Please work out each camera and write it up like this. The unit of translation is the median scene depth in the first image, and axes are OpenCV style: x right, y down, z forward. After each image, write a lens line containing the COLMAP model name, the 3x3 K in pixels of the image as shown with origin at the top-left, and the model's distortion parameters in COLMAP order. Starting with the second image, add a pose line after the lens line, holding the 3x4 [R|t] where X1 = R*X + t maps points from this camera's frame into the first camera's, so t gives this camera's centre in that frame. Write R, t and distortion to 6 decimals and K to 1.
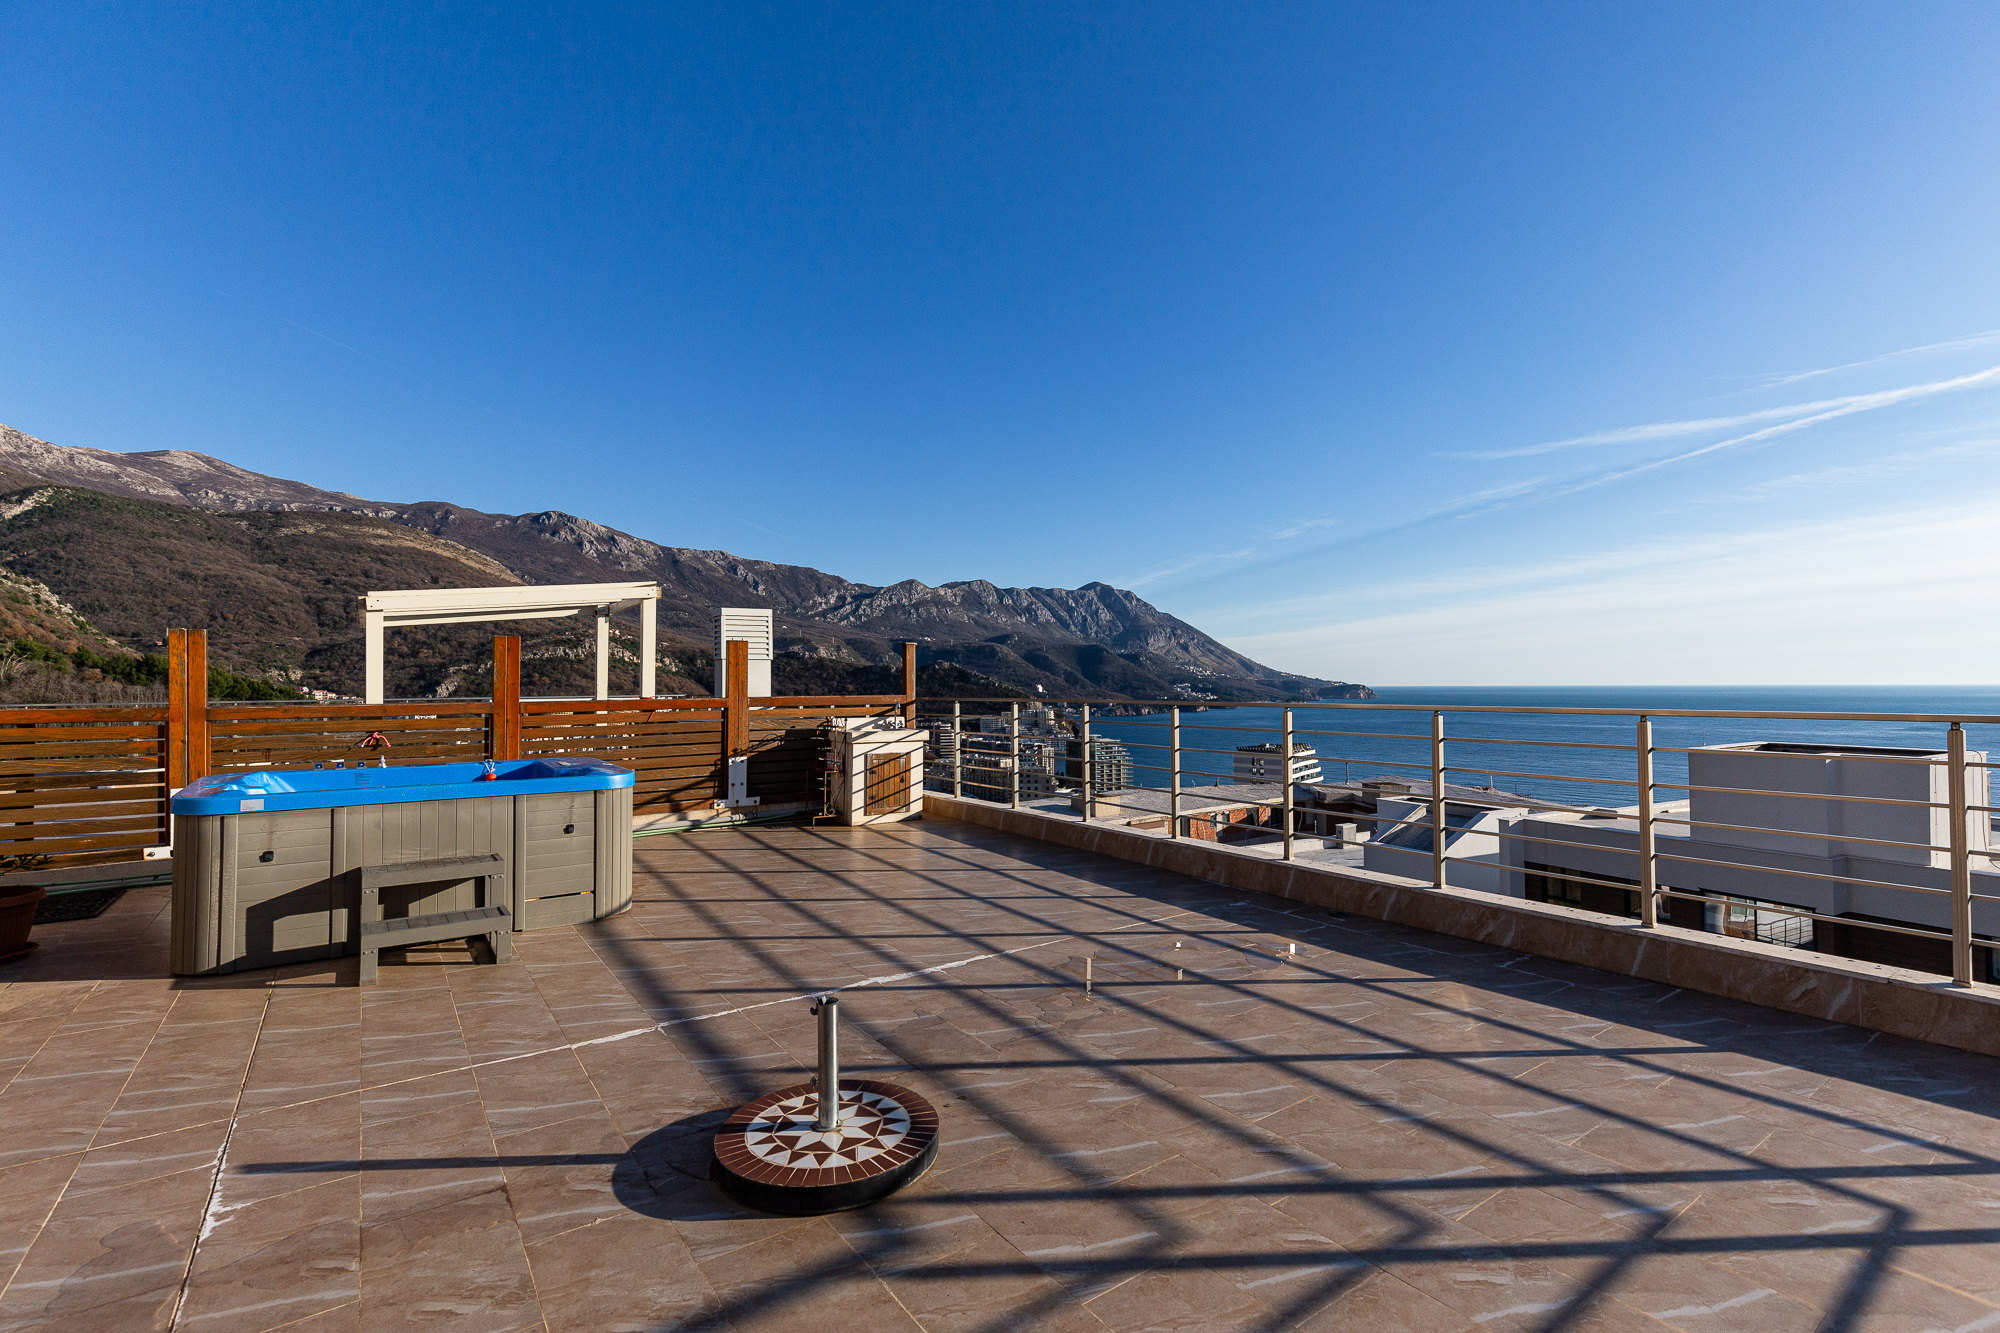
lens RADIAL K [[899.7, 0, 1013.2], [0, 899.7, 668.2], [0, 0, 1]] dist [0.006906, 0.000160]
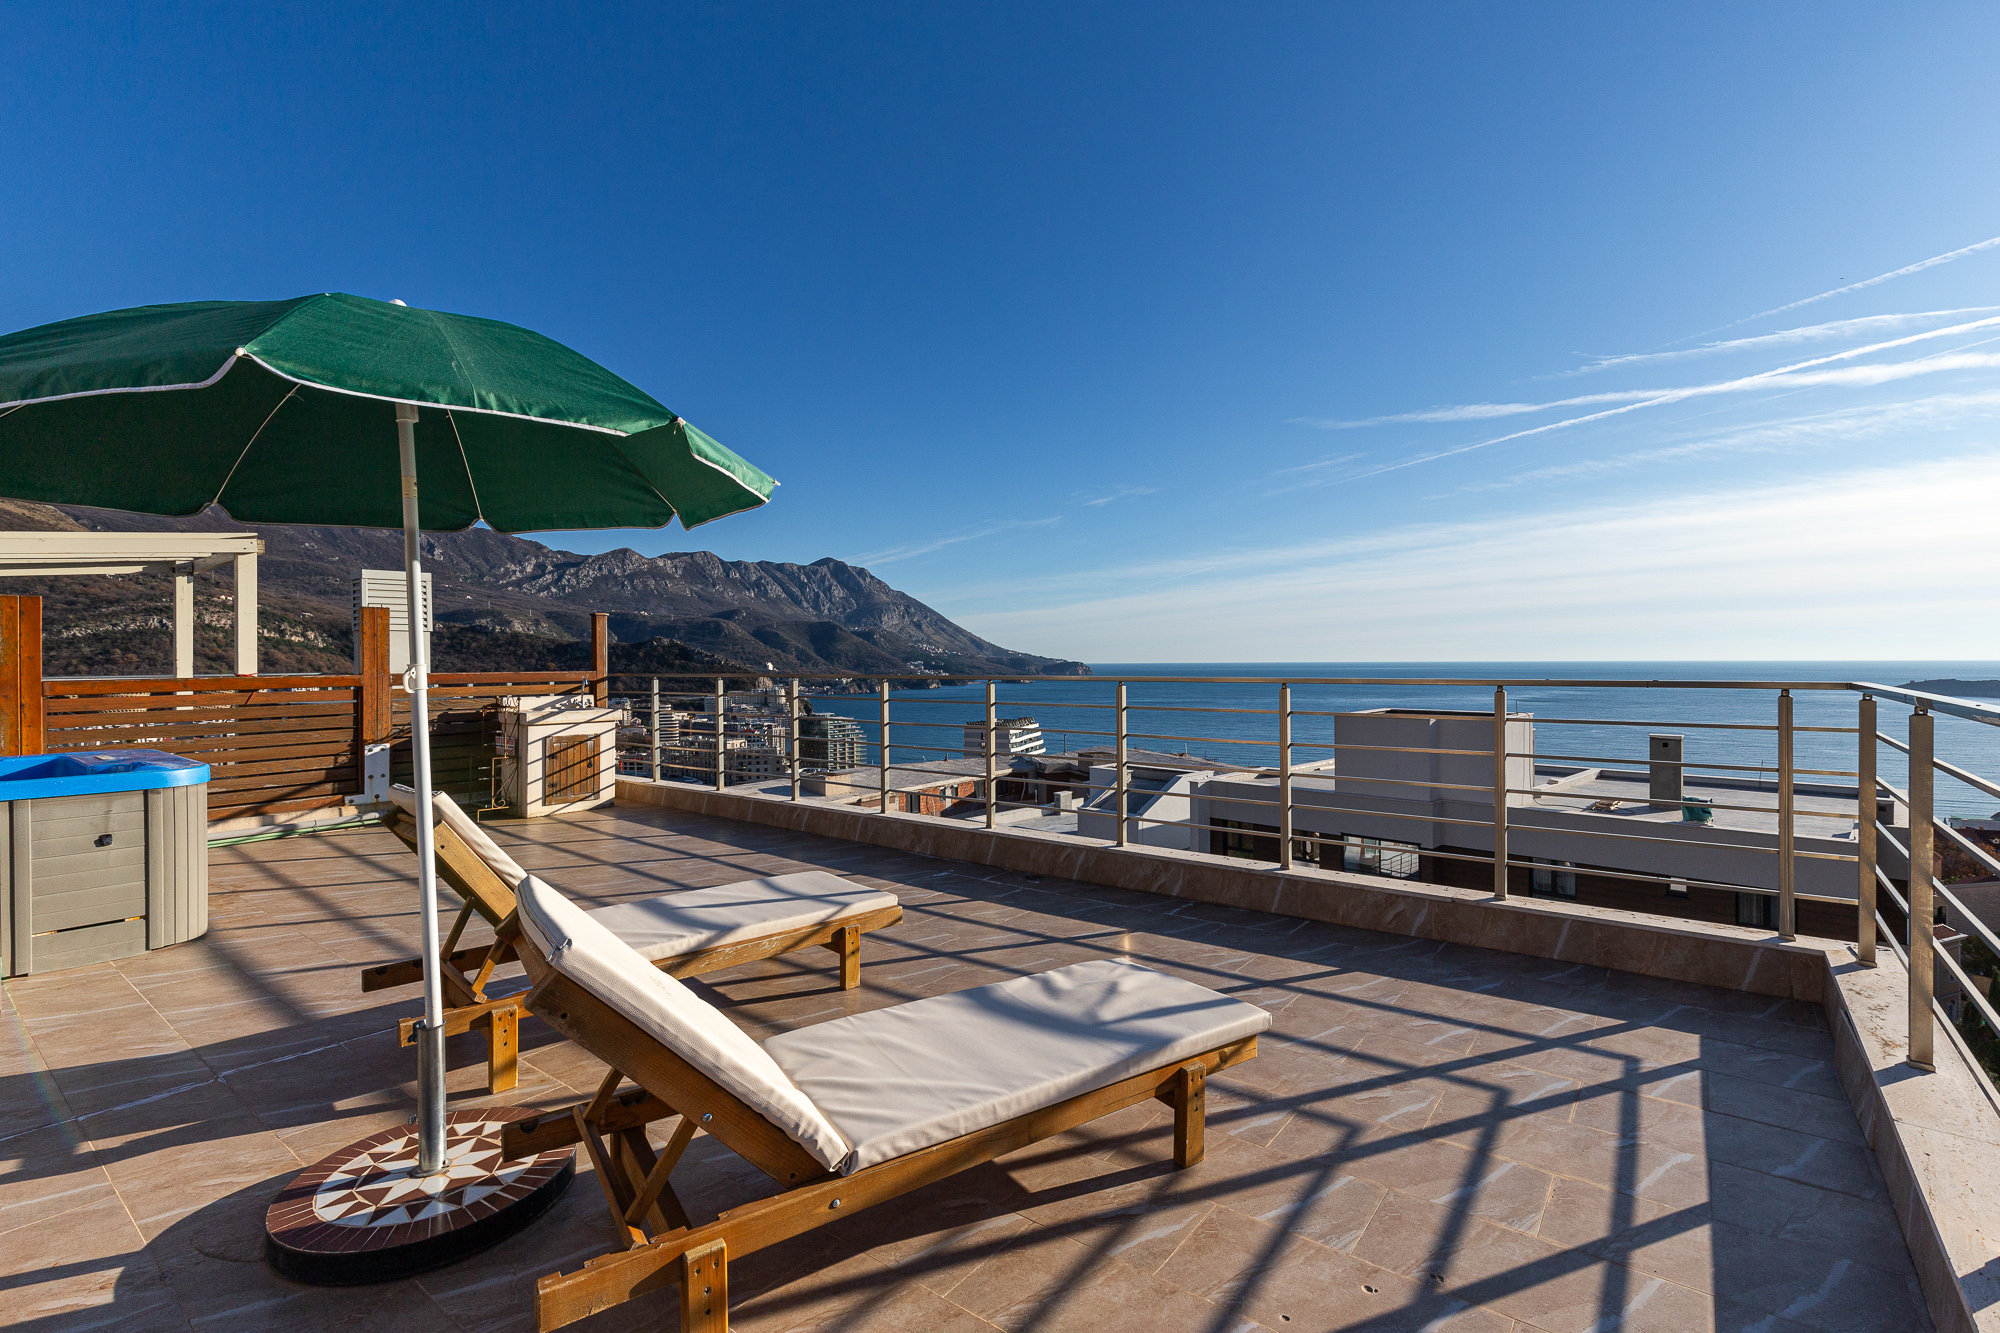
lens RADIAL K [[898.4, 0, 1017.5], [0, 898.4, 664.0], [0, 0, 1]] dist [0.001299, 0.000890]
pose [[0.955719, -0.001685, 0.294275, 0.026538], [-0.004240, 0.999801, 0.019496, 0.004180], [-0.294250, -0.019880, 0.955522, 0.012311]]
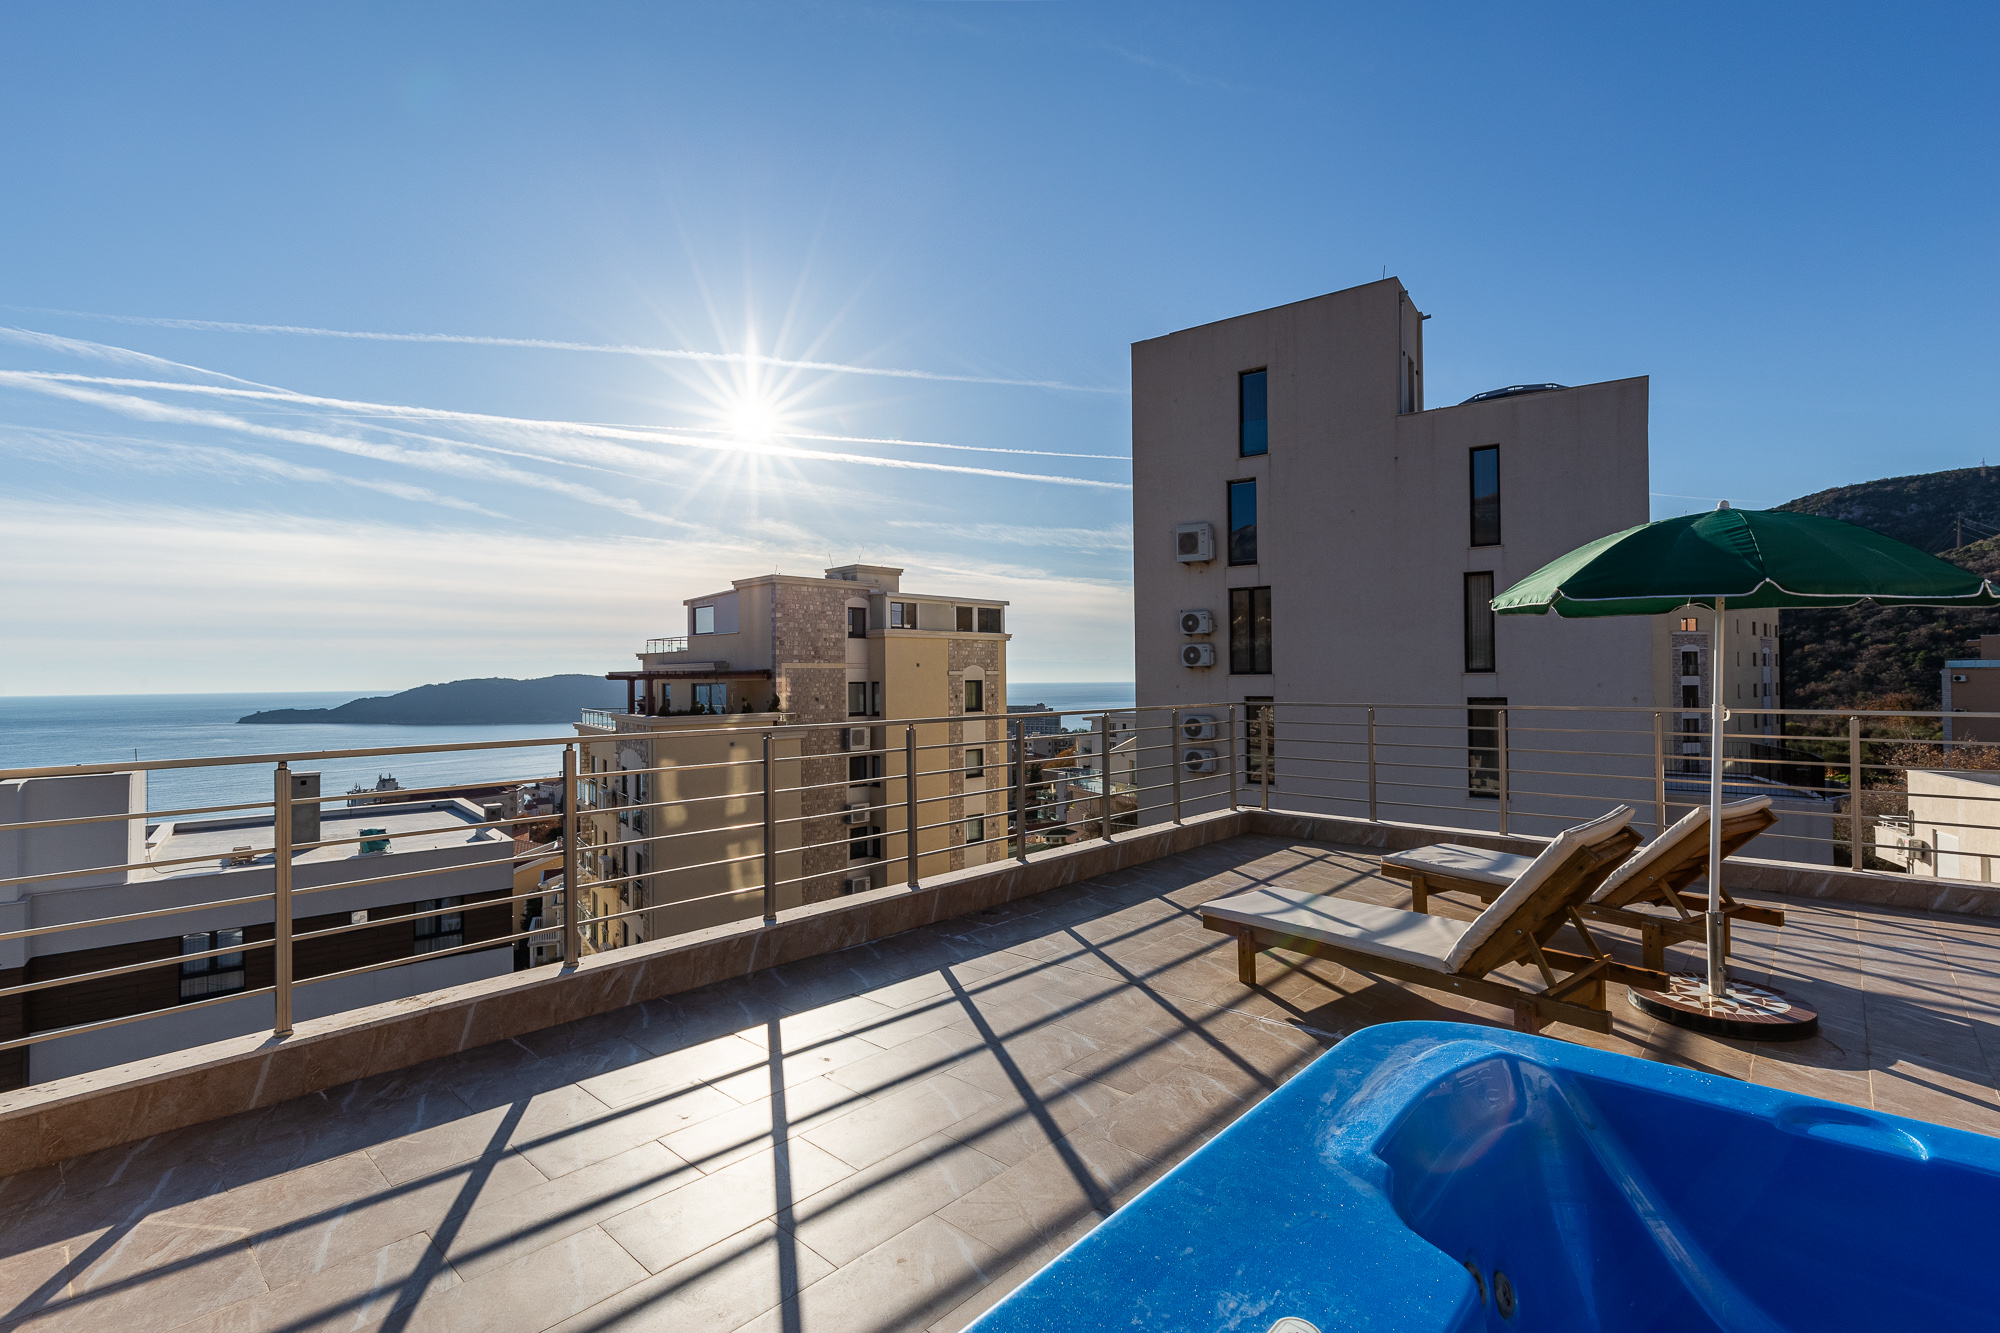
lens RADIAL K [[903.5, 0, 1006.9], [0, 903.5, 665.8], [0, 0, 1]] dist [0.005312, 0.000365]
pose [[-0.192022, 0.020796, 0.981170, -0.520799], [-0.004029, 0.999750, -0.021978, 0.000848], [-0.981382, -0.008174, -0.191890, 0.872115]]
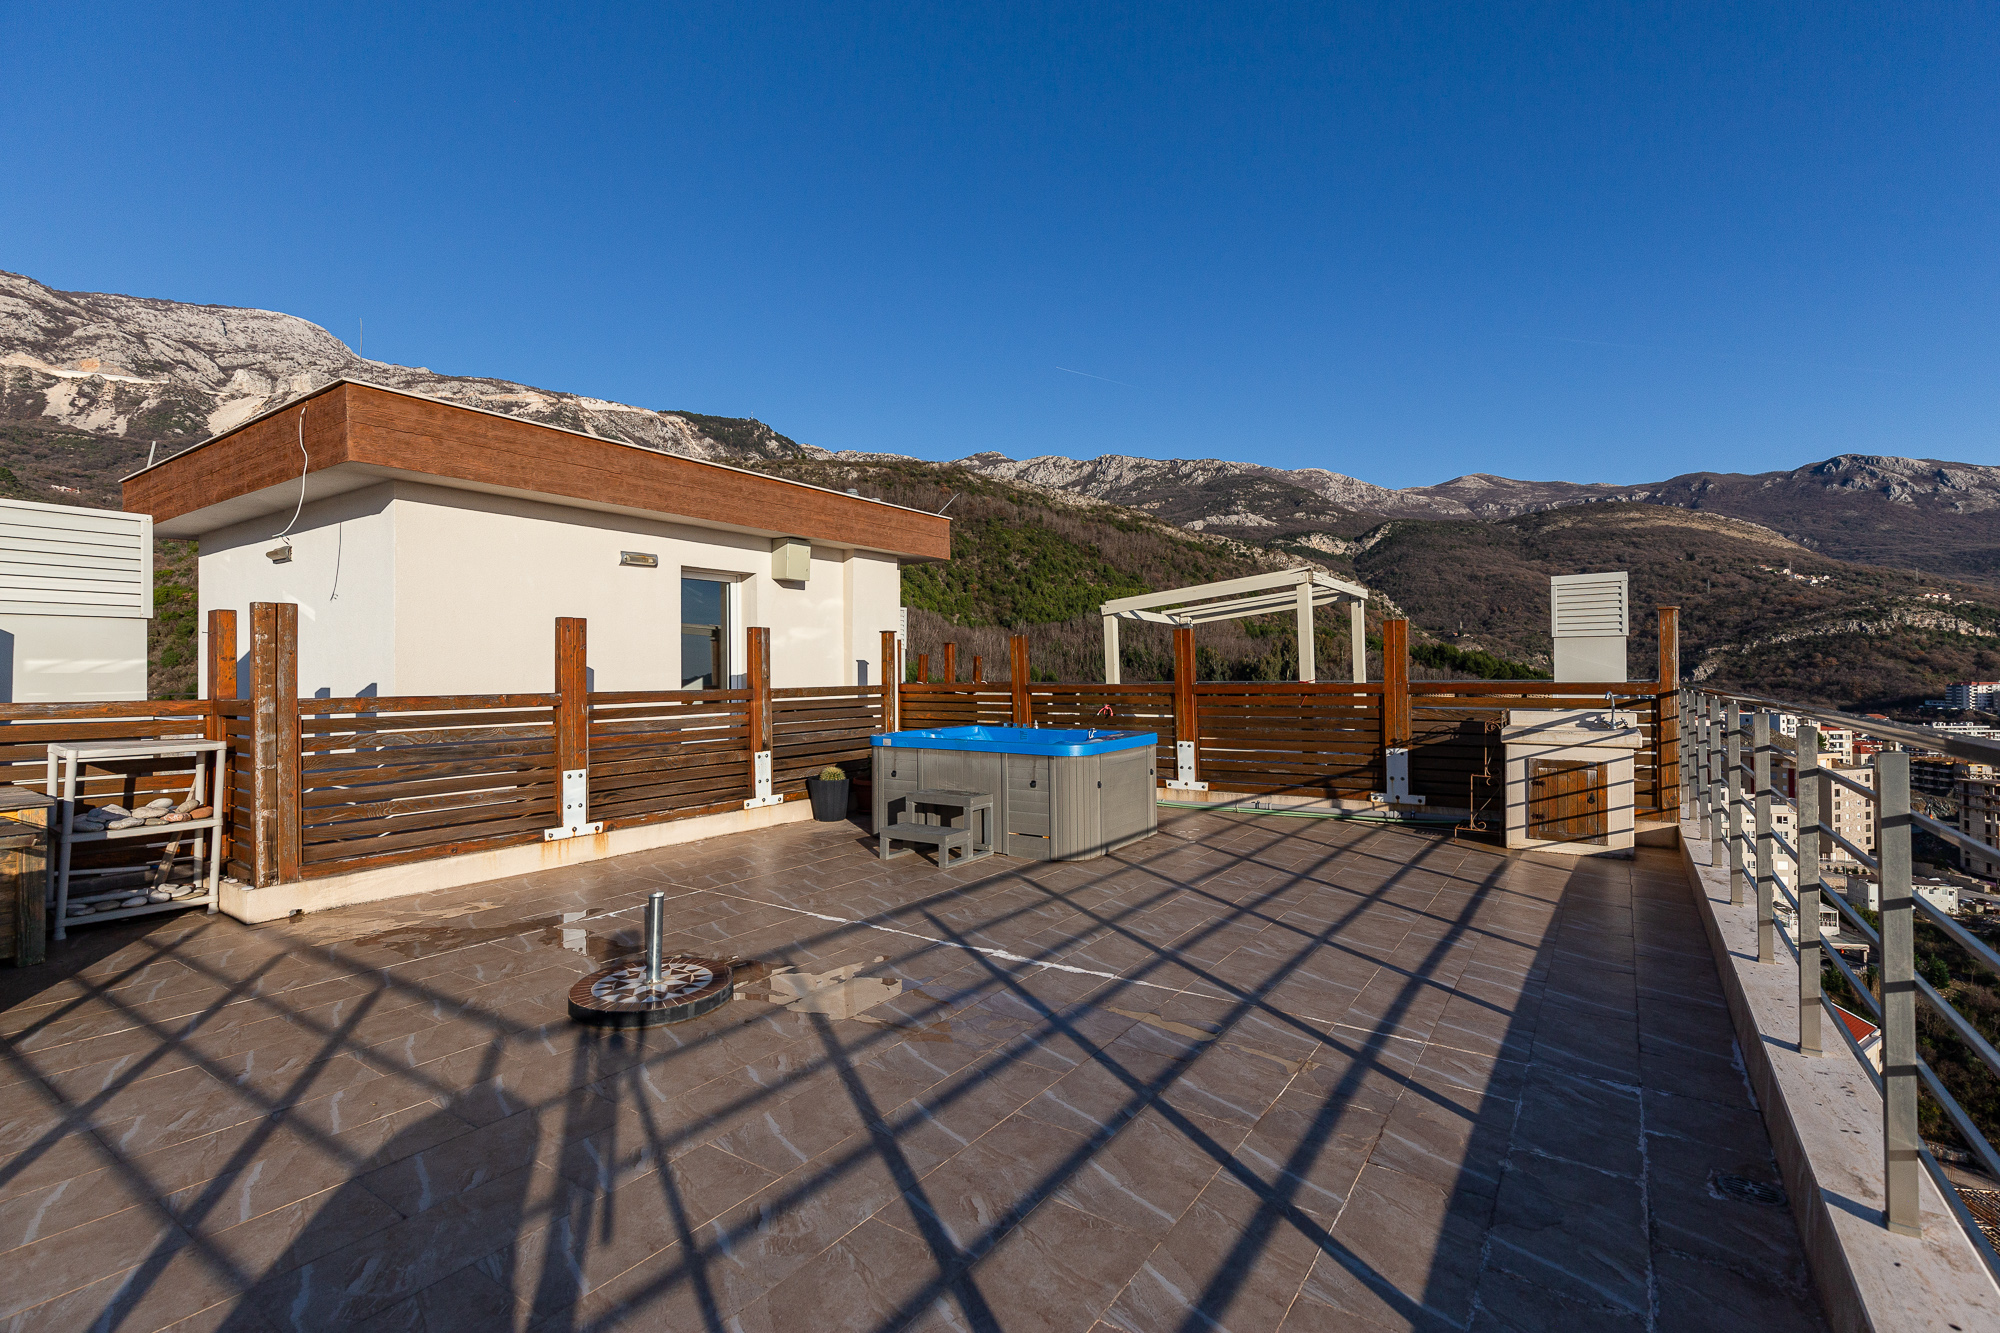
lens RADIAL K [[899.7, 0, 1013.2], [0, 899.7, 668.2], [0, 0, 1]] dist [0.006906, 0.000160]
pose [[0.346763, -0.002584, -0.937949, 0.474667], [0.020737, 0.999773, 0.004912, 0.006523], [0.937724, -0.021154, 0.346738, 0.375419]]
